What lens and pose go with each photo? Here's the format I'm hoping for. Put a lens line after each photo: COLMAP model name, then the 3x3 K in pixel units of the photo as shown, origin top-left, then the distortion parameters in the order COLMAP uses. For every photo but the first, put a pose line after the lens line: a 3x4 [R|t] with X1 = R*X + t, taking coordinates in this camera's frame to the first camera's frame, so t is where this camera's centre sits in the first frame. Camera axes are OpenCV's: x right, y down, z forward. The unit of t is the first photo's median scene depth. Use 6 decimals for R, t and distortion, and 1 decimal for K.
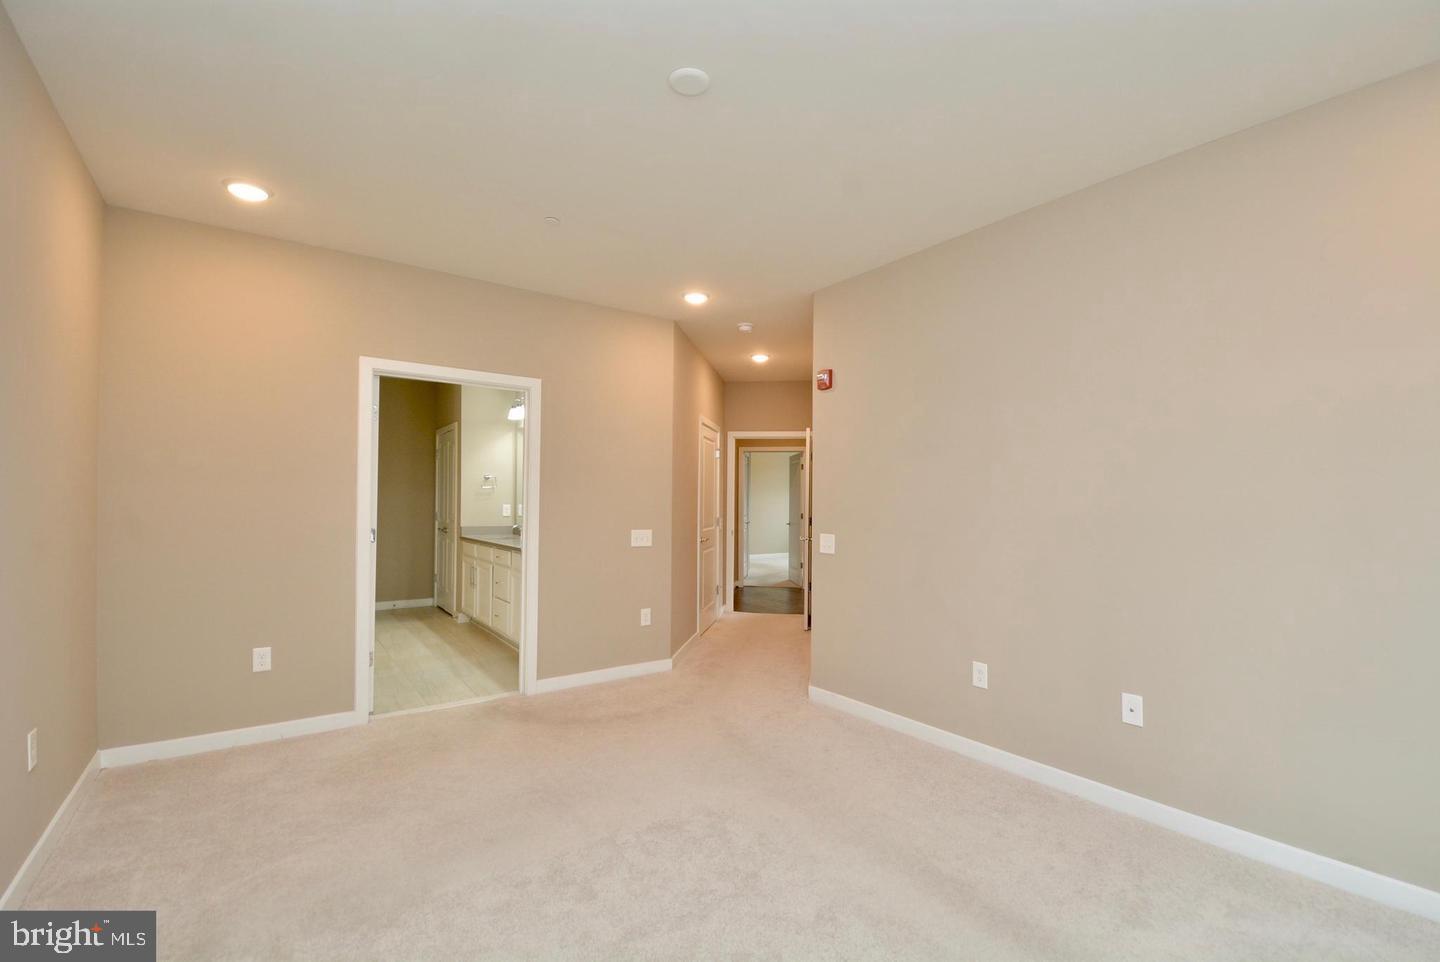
lens RADIAL K [[643.6, 0, 746.0], [0, 643.6, 482.9], [0, 0, 1]] dist [0.003668, -0.015871]
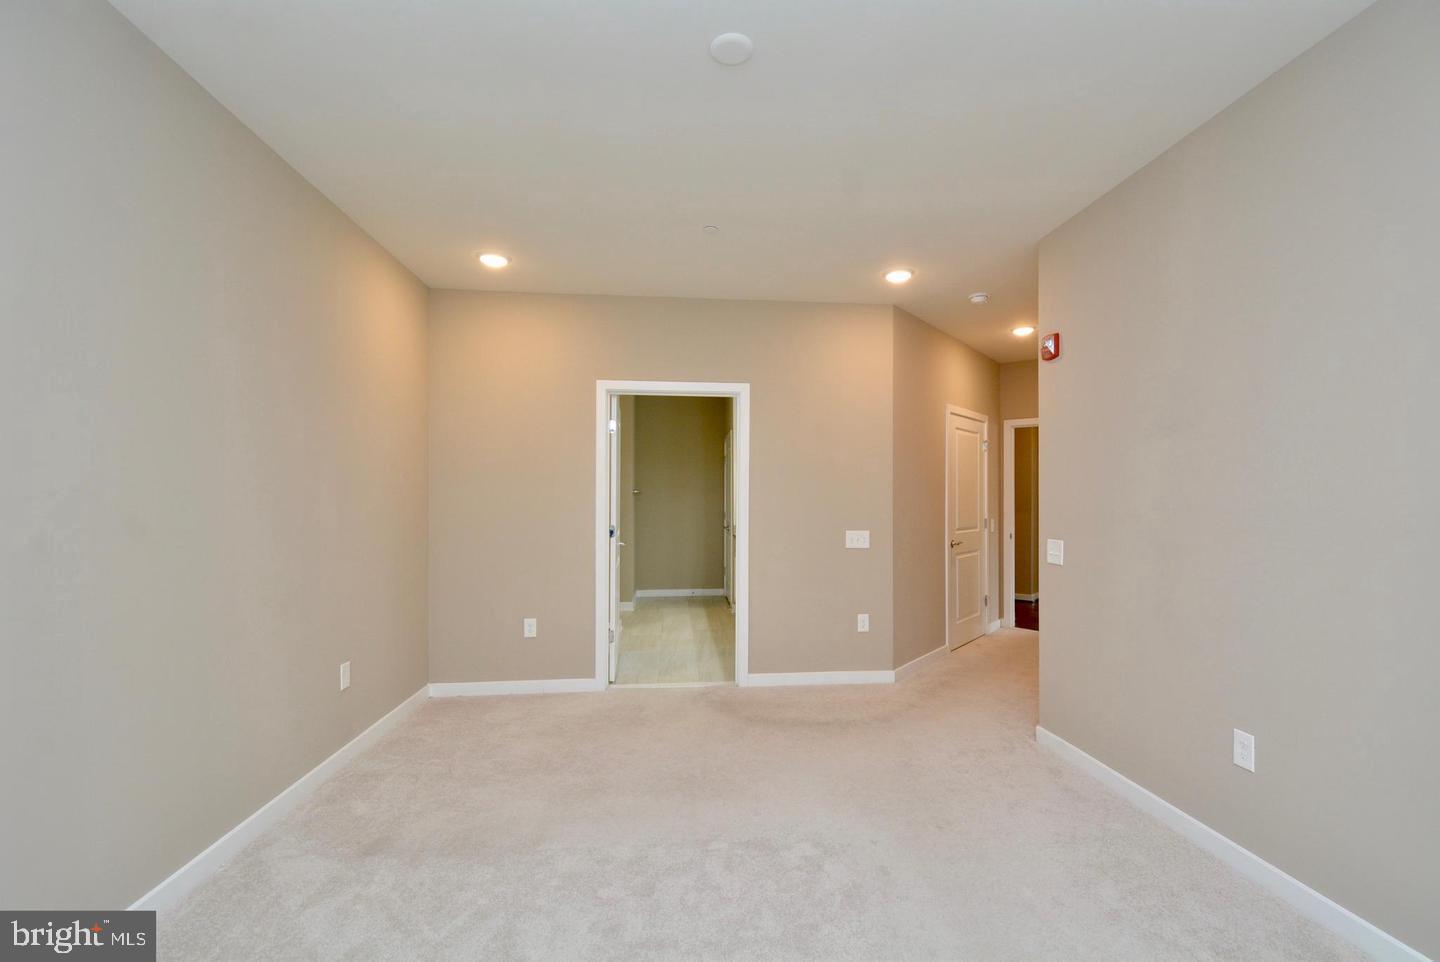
lens RADIAL K [[643.6, 0, 717.4], [0, 643.6, 481.9], [0, 0, 1]] dist [0.003668, -0.015871]
pose [[0.848363, -0.022539, -0.528934, 0.167610], [0.021659, 0.999735, -0.007862, 0.004179], [0.528971, -0.004787, 0.848626, 0.085325]]
